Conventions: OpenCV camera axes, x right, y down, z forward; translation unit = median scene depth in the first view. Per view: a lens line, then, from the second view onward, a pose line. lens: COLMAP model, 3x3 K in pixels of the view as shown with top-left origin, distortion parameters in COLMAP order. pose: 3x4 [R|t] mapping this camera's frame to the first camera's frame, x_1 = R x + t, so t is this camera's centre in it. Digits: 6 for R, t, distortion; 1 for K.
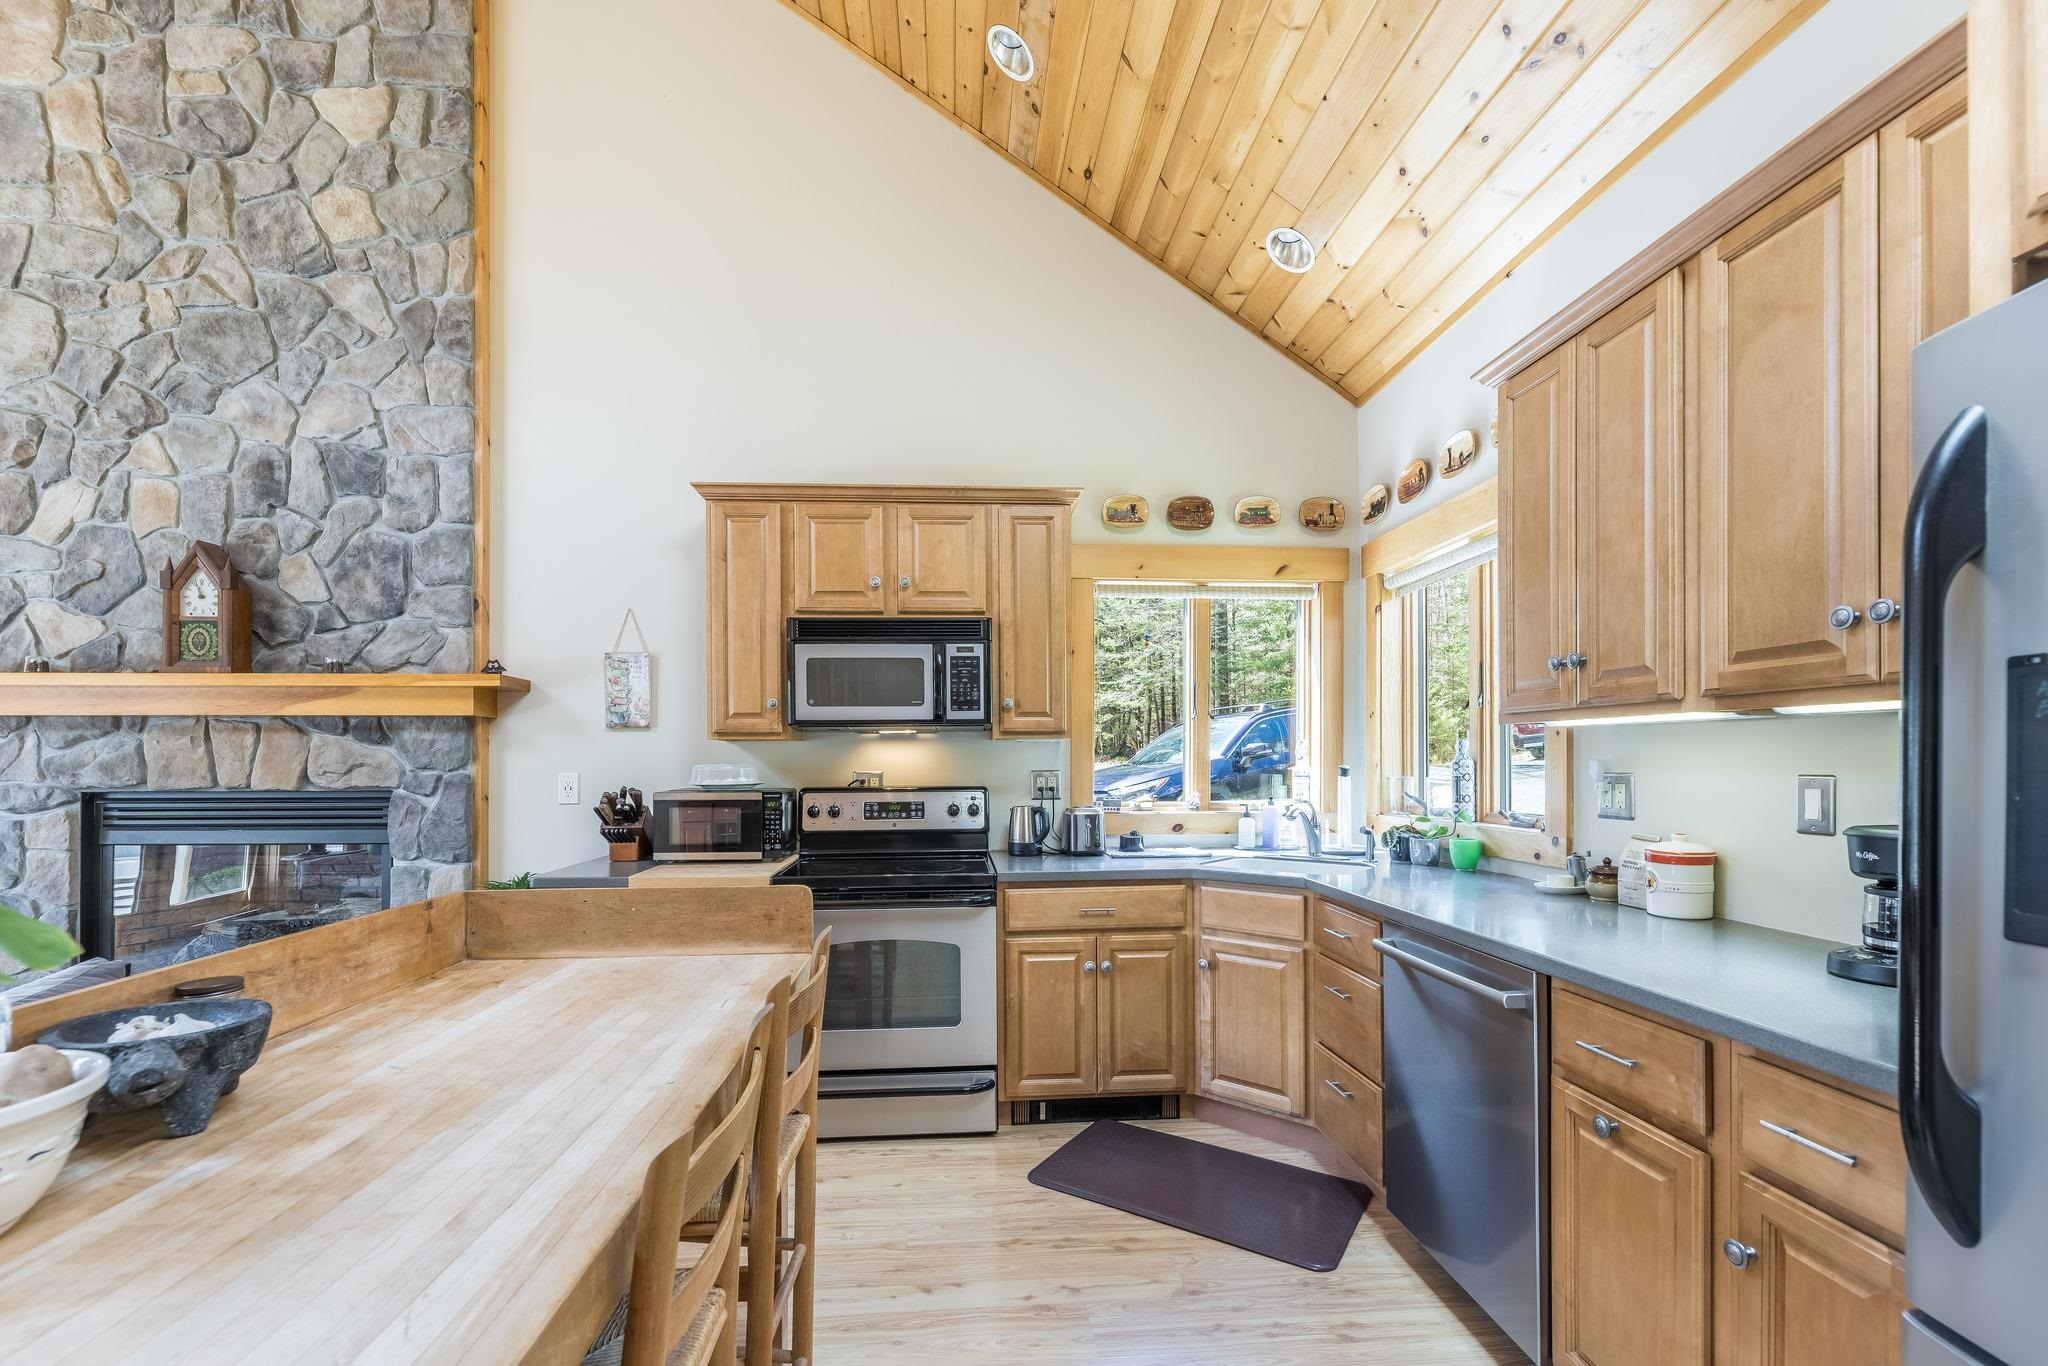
lens RADIAL K [[855.1, 0, 1005.0], [0, 855.1, 761.4], [0, 0, 1]] dist [-0.000996, -0.000160]
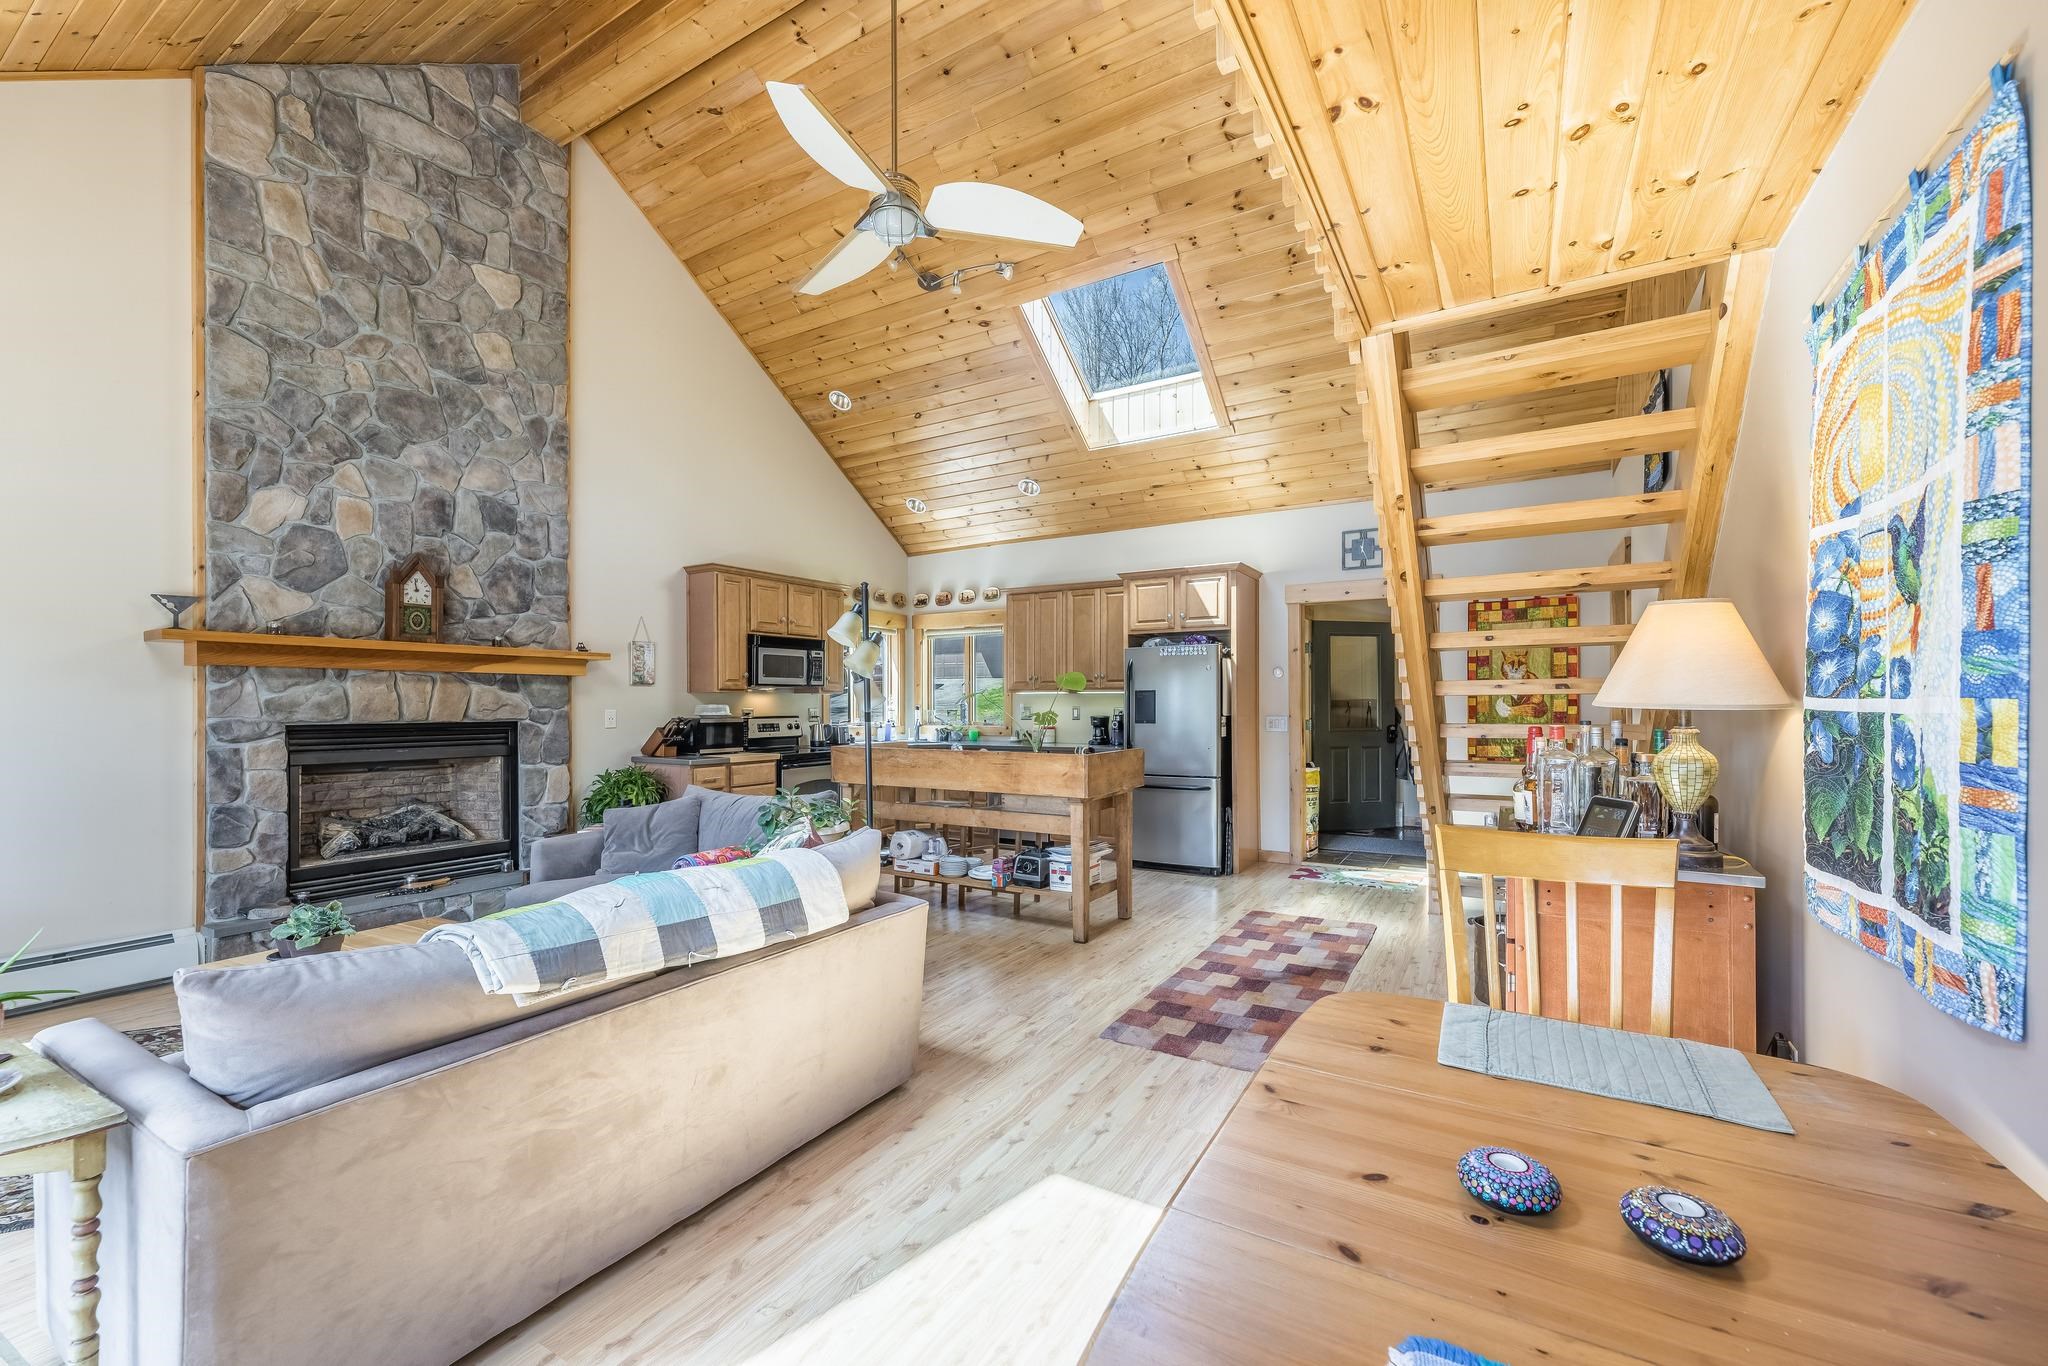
lens RADIAL K [[825.7, 0, 1018.1], [0, 825.7, 706.2], [0, 0, 1]] dist [-0.000243, -0.000025]
pose [[0.570505, 0.000400, 0.821294, -1.474535], [0.000963, 0.999999, -0.001156, 0.009258], [-0.821293, 0.001451, 0.570504, -0.643579]]
